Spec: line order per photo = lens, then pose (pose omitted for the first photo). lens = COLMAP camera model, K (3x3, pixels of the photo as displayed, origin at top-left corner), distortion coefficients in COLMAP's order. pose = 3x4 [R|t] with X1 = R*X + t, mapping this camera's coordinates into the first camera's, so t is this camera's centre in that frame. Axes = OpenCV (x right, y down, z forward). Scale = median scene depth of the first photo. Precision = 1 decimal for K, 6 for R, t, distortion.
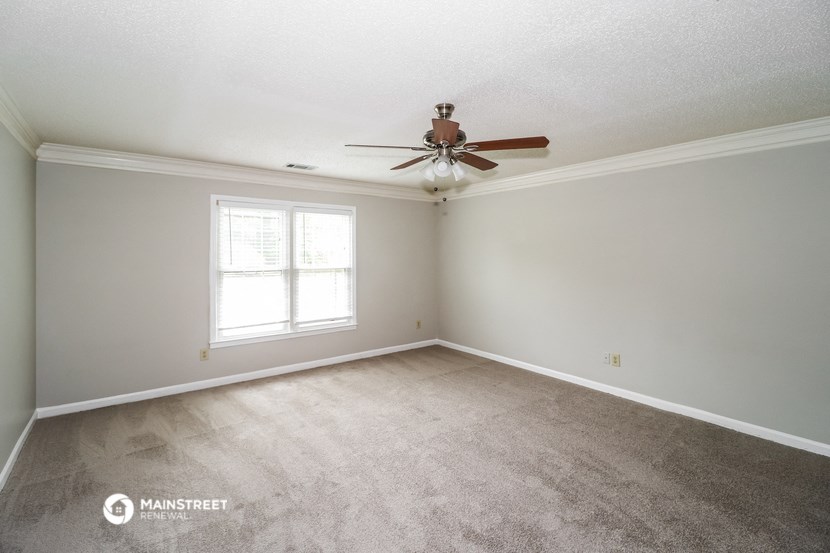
lens RADIAL K [[377.3, 0, 389.0], [0, 377.3, 245.8], [0, 0, 1]] dist [-0.014651, -0.001017]
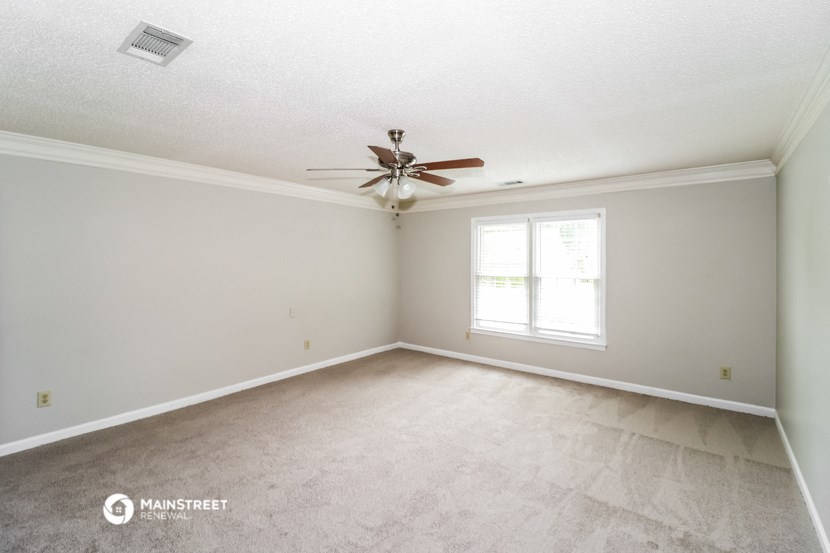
lens RADIAL K [[377.3, 0, 417.8], [0, 377.3, 264.5], [0, 0, 1]] dist [-0.014651, -0.001017]
pose [[0.270172, 0.019697, -0.962611, 0.683808], [0.023591, 0.999355, 0.027070, -0.009811], [0.962523, -0.030022, 0.269533, 0.404198]]
